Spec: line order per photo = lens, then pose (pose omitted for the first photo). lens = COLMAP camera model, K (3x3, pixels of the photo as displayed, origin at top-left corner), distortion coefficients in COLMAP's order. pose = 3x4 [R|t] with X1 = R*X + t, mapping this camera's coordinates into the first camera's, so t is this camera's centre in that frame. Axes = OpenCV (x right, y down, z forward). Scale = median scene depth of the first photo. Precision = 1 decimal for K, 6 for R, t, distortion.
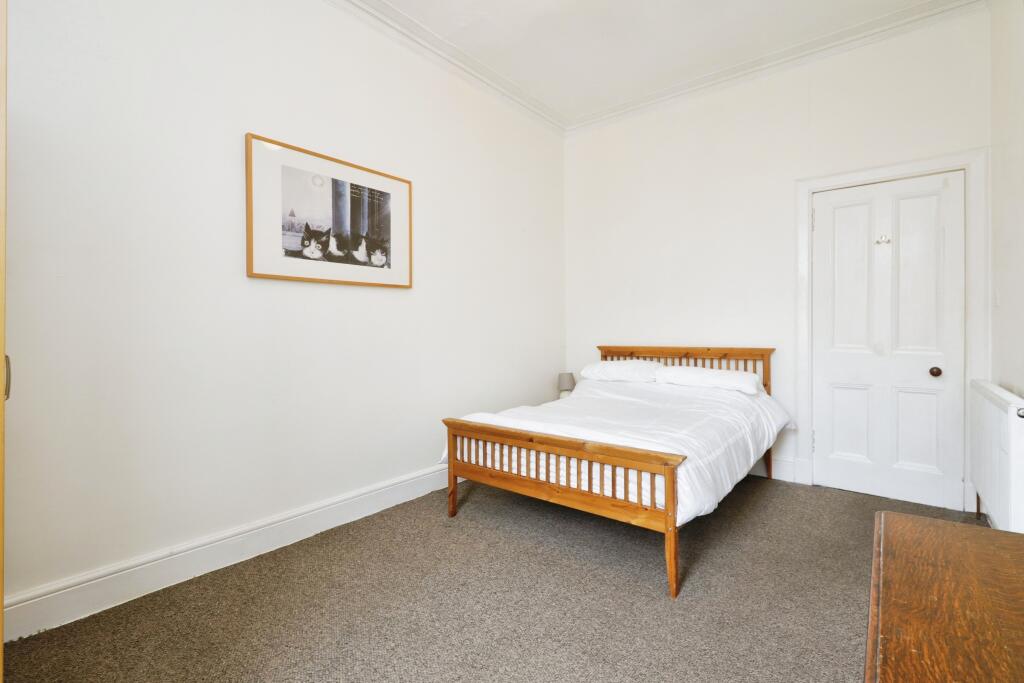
lens RADIAL K [[468.5, 0, 519.0], [0, 468.5, 340.7], [0, 0, 1]] dist [-0.000799, -0.000057]
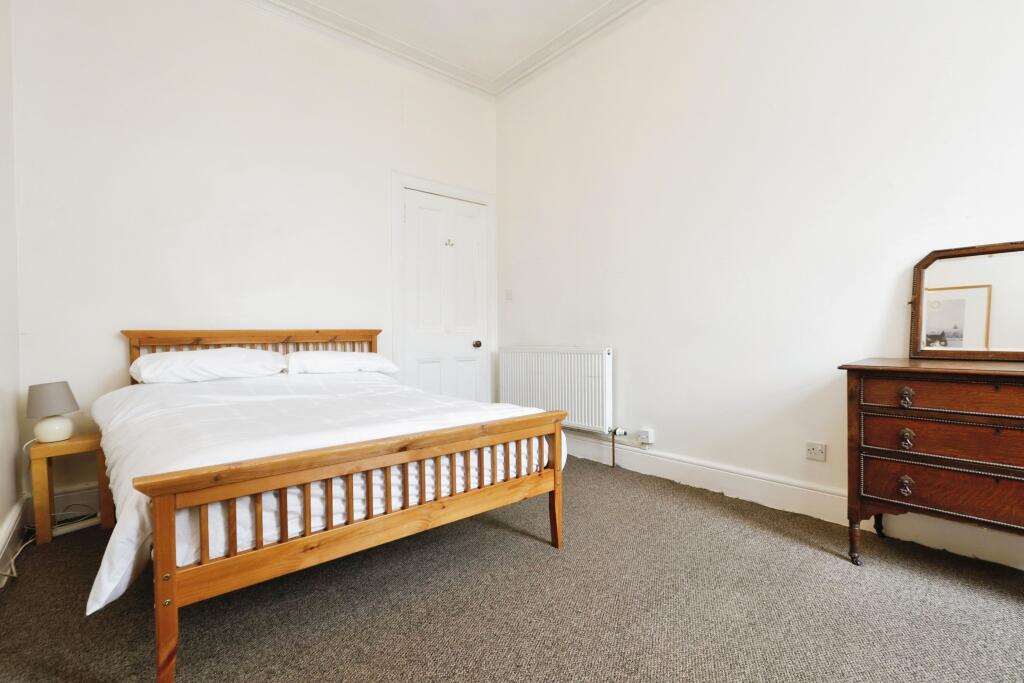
lens RADIAL K [[468.5, 0, 519.0], [0, 468.5, 340.7], [0, 0, 1]] dist [-0.000799, -0.000057]
pose [[0.173025, -0.006360, 0.984897, -0.669198], [0.028185, 0.999602, 0.001504, 0.076026], [-0.984514, 0.027499, 0.173135, 0.838272]]
